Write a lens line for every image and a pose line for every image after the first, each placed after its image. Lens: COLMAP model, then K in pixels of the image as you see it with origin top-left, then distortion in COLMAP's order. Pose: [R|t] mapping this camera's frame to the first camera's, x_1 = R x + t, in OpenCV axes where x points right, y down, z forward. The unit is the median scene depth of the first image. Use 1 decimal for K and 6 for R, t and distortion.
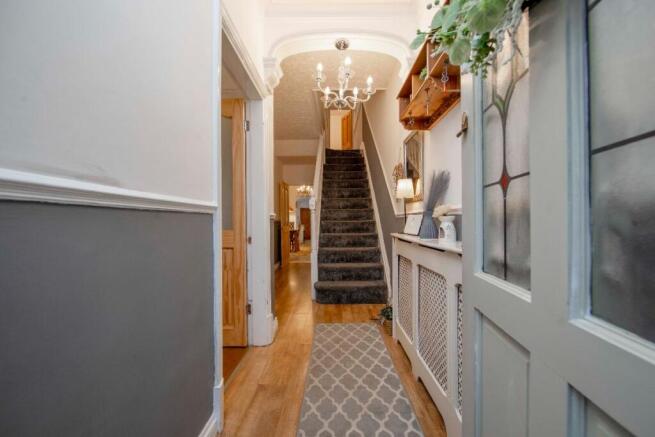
lens RADIAL K [[259.2, 0, 328.0], [0, 259.2, 220.2], [0, 0, 1]] dist [-0.000238, -0.000069]
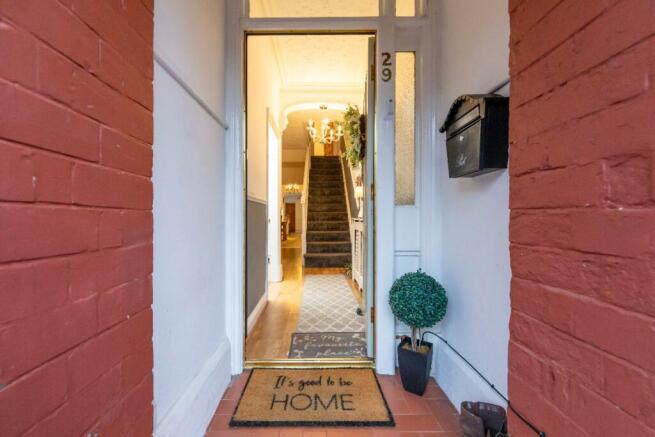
lens RADIAL K [[259.2, 0, 328.0], [0, 259.2, 220.2], [0, 0, 1]] dist [-0.000238, -0.000069]
pose [[0.997683, 0.007003, 0.067671, -0.014985], [-0.008036, 0.999855, 0.014997, 0.023857], [-0.067556, -0.015506, 0.997595, -0.399531]]
